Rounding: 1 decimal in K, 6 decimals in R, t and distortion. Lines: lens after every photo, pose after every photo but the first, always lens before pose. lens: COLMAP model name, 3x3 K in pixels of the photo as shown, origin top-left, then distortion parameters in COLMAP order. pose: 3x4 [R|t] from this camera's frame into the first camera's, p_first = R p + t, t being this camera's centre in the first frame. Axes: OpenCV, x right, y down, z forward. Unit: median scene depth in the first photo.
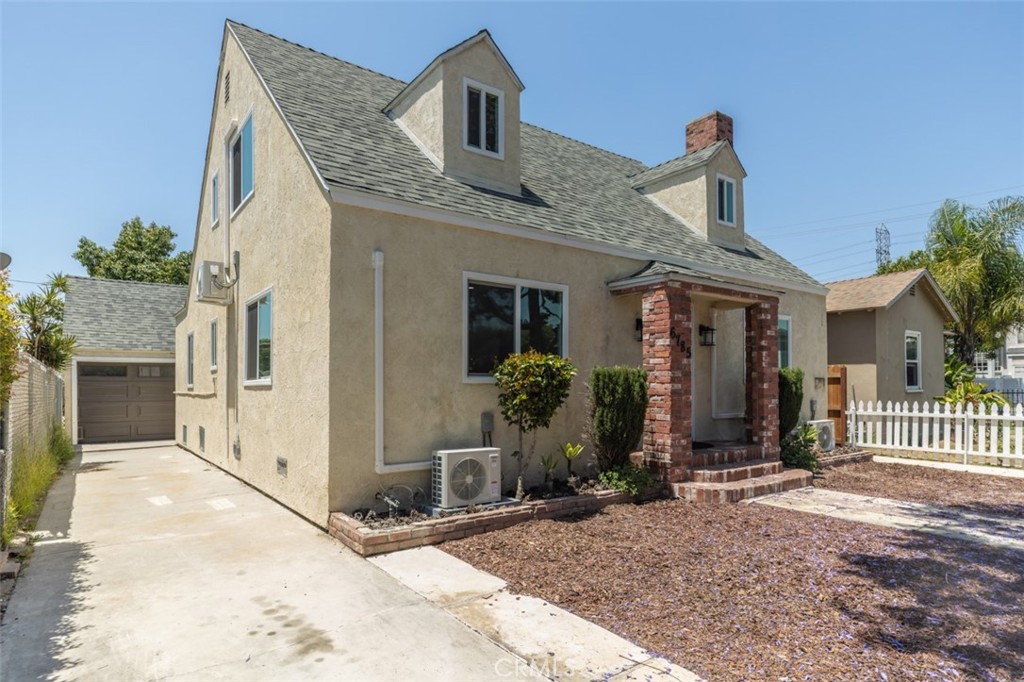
lens RADIAL K [[576.5, 0, 513.1], [0, 576.5, 385.0], [0, 0, 1]] dist [0.002878, -0.000031]
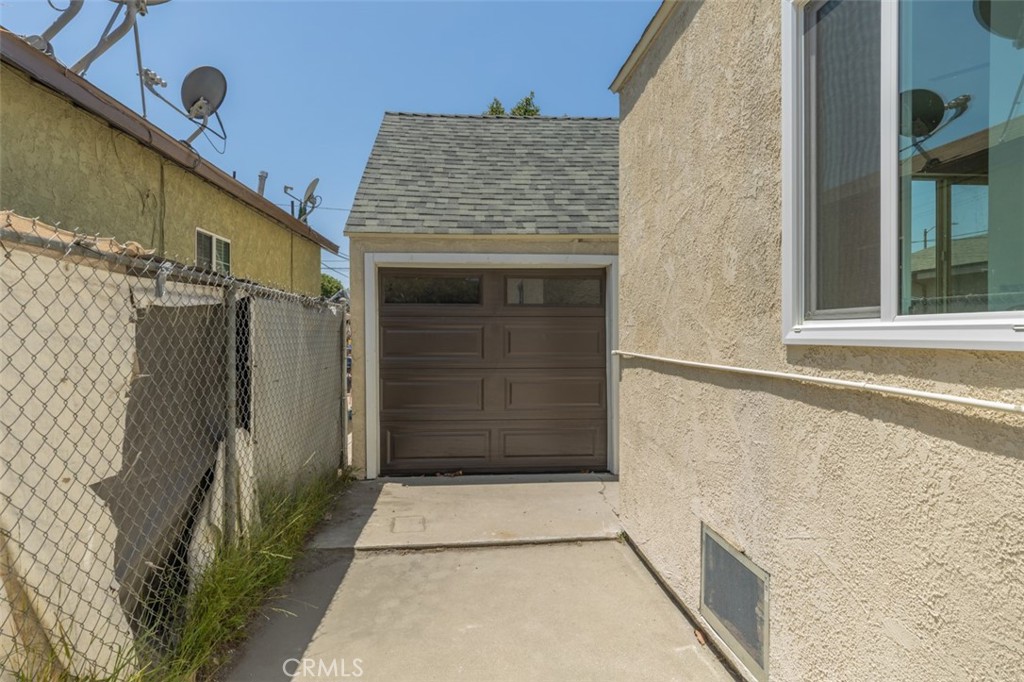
lens RADIAL K [[576.5, 0, 513.1], [0, 576.5, 385.0], [0, 0, 1]] dist [0.002878, -0.000031]
pose [[0.853264, 0.049531, -0.519122, -0.442303], [0.000272, 0.995437, 0.095425, 0.002119], [0.521480, -0.081564, 0.849356, 0.669468]]
